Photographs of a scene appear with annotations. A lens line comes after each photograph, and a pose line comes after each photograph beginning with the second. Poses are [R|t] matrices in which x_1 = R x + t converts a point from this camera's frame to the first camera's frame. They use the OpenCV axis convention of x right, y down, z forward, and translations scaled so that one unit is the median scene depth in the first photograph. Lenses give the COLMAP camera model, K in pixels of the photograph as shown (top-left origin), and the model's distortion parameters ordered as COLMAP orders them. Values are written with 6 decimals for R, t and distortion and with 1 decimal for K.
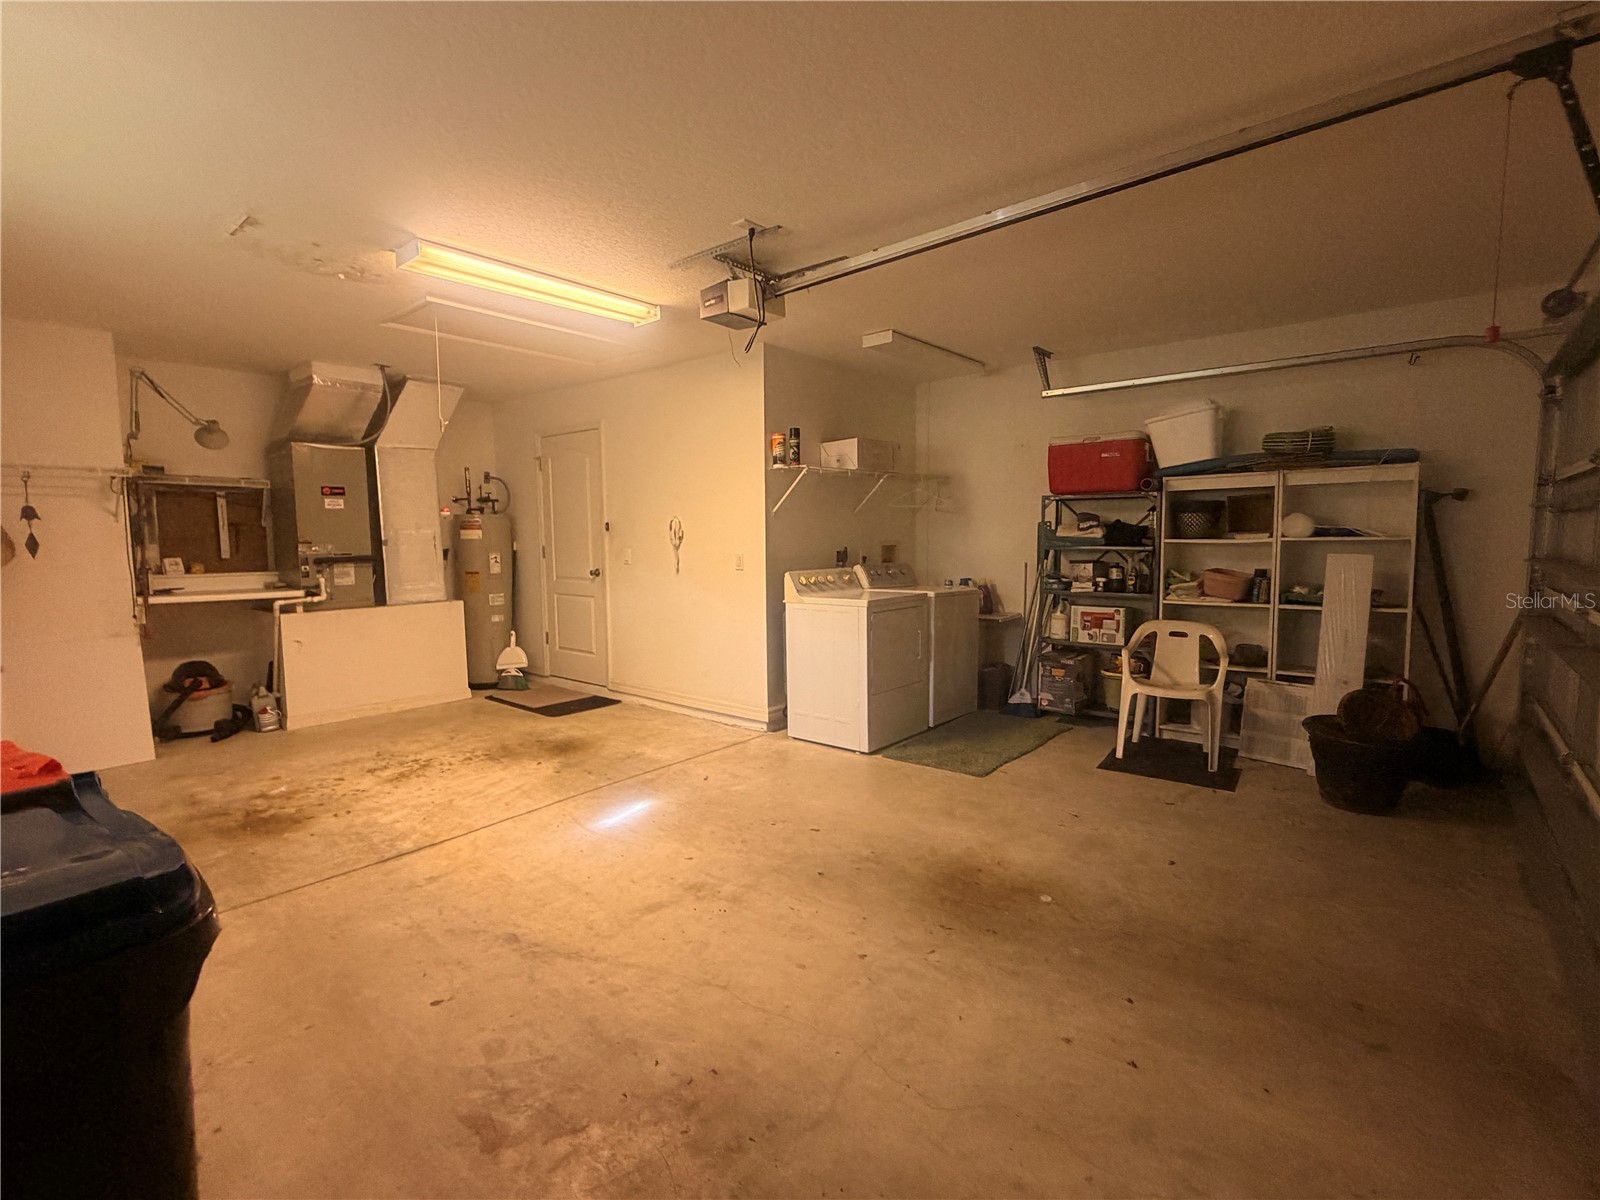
lens RADIAL K [[750.2, 0, 799.0], [0, 750.2, 598.3], [0, 0, 1]] dist [-0.004029, -0.000824]
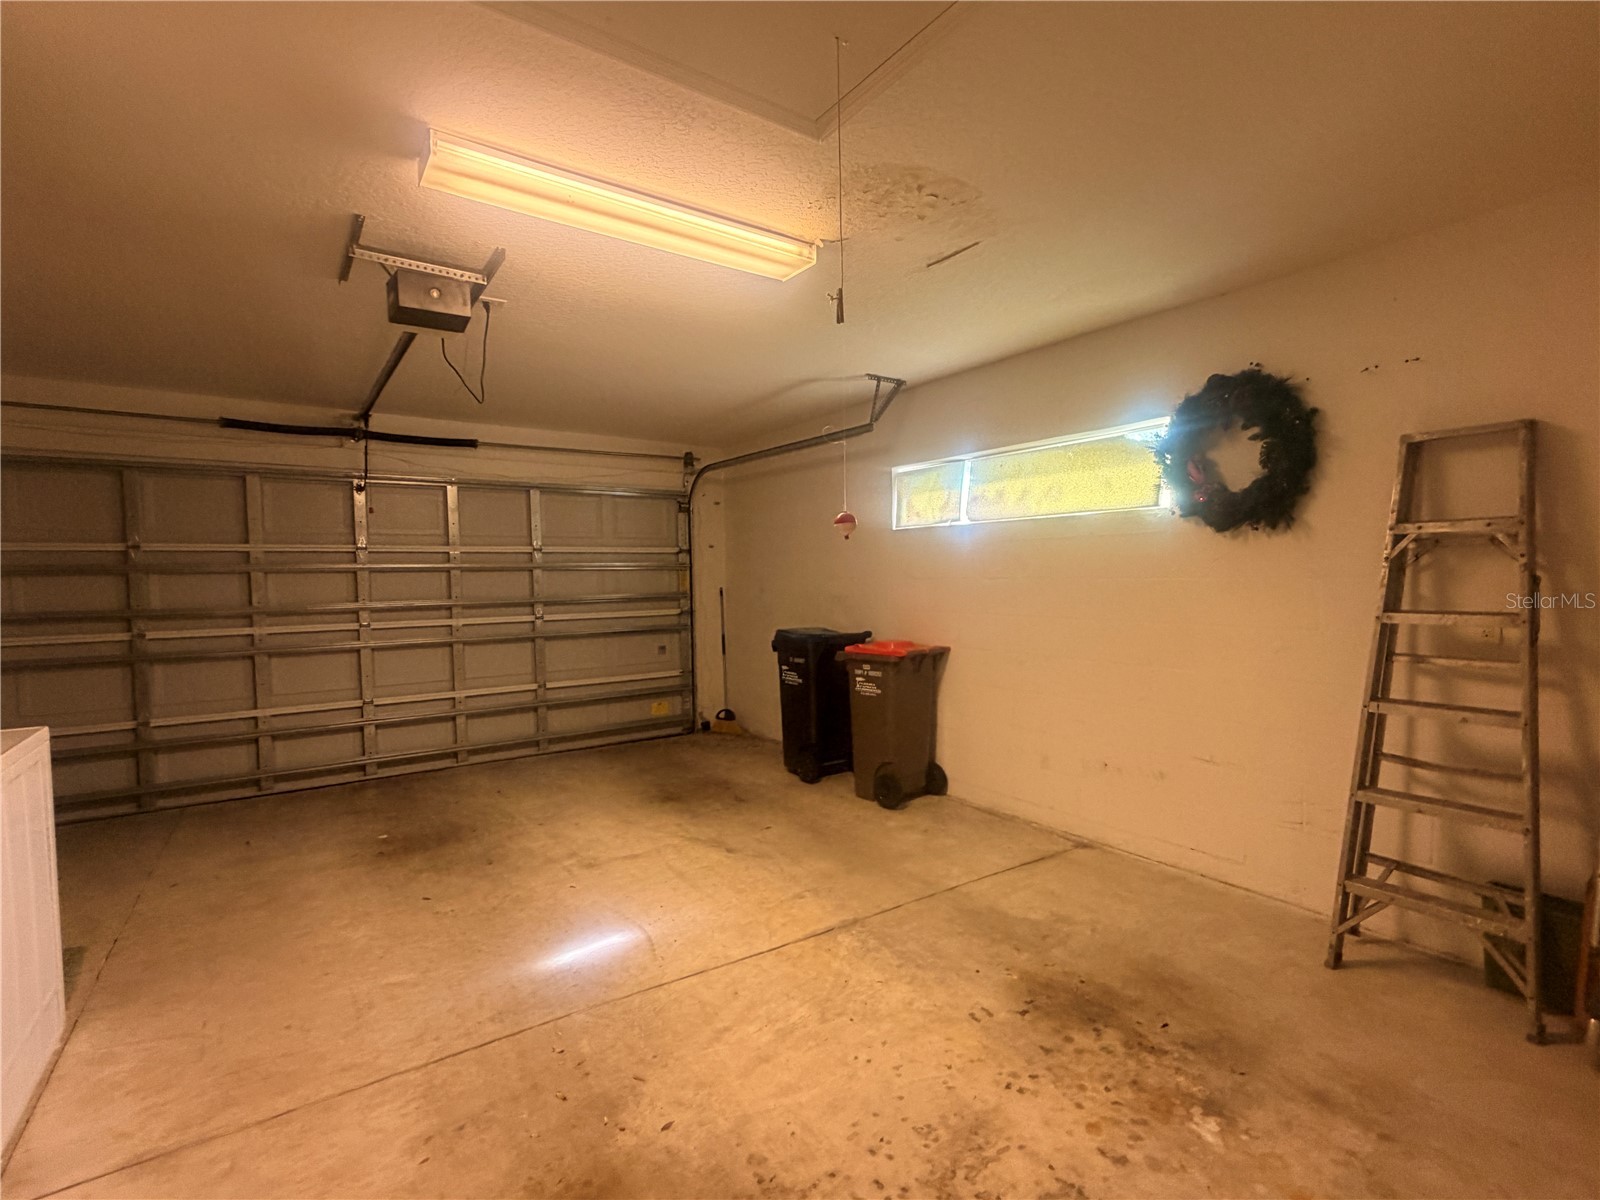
lens RADIAL K [[750.2, 0, 801.7], [0, 750.2, 597.0], [0, 0, 1]] dist [-0.004029, -0.000824]
pose [[-0.962924, 0.012420, 0.269488, -0.648819], [0.045225, 0.992235, 0.115867, -0.145075], [-0.265956, 0.123759, -0.956008, 1.626105]]
